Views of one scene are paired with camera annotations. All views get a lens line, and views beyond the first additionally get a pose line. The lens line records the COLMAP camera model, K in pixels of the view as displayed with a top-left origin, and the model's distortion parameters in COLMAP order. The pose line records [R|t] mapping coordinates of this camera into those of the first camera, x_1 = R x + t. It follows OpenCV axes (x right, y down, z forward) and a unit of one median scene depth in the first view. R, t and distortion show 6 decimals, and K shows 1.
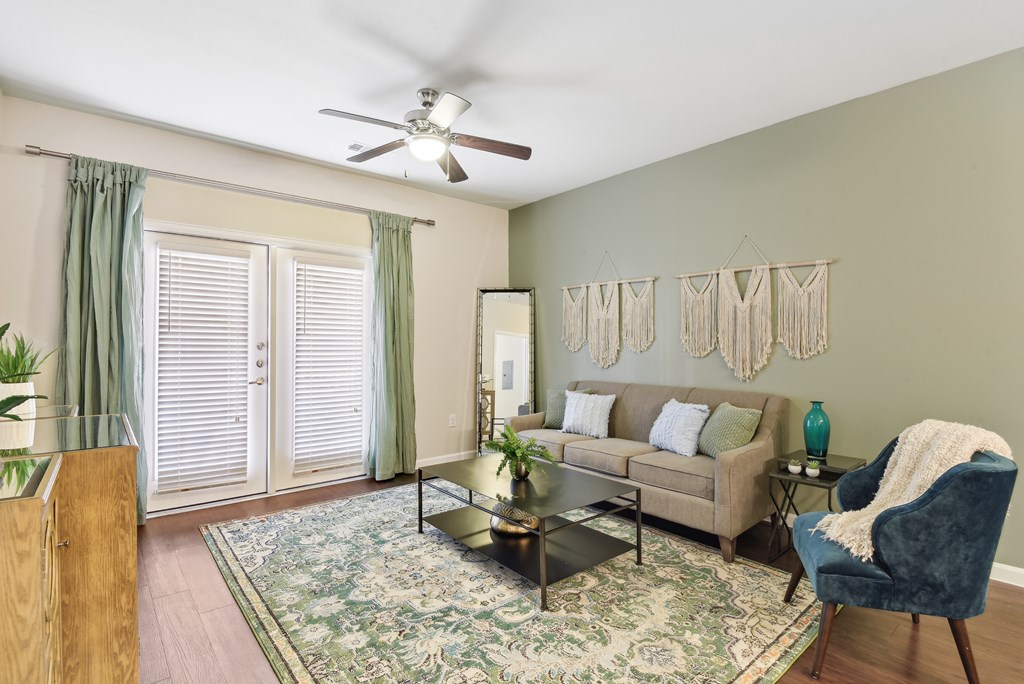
lens RADIAL K [[494.4, 0, 546.6], [0, 494.4, 337.3], [0, 0, 1]] dist [-0.011298, -0.007917]
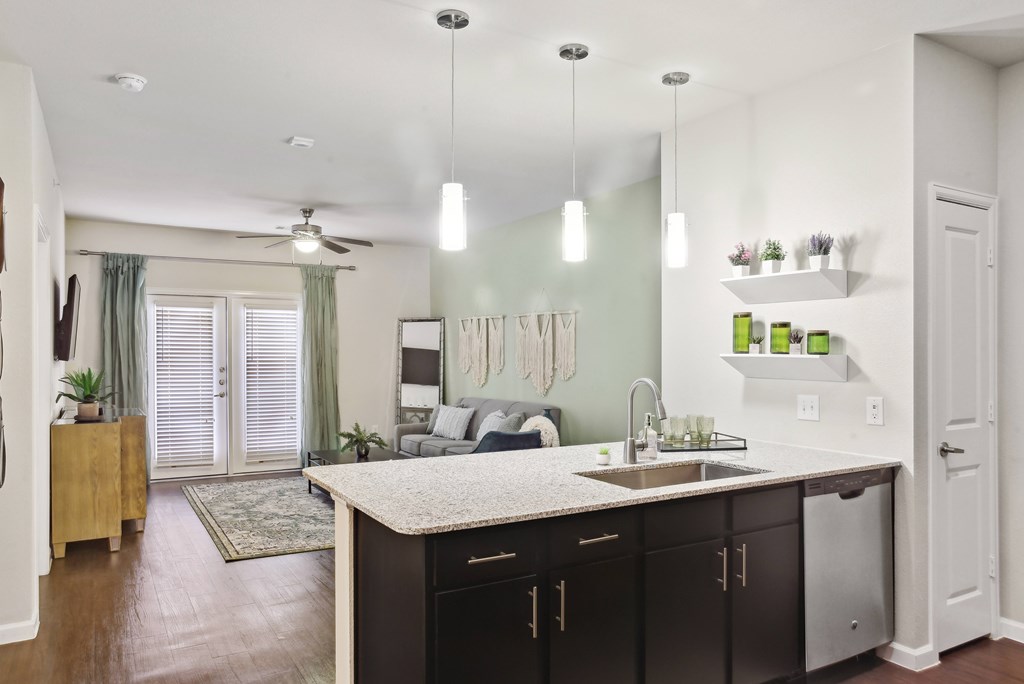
lens RADIAL K [[726.9, 0, 550.2], [0, 726.9, 359.4], [0, 0, 1]] dist [-0.040670, 0.017867]
pose [[0.983838, -0.002229, -0.179049, 0.774632], [0.005999, 0.999771, 0.020522, -0.052582], [0.178963, -0.021264, 0.983626, -0.934144]]
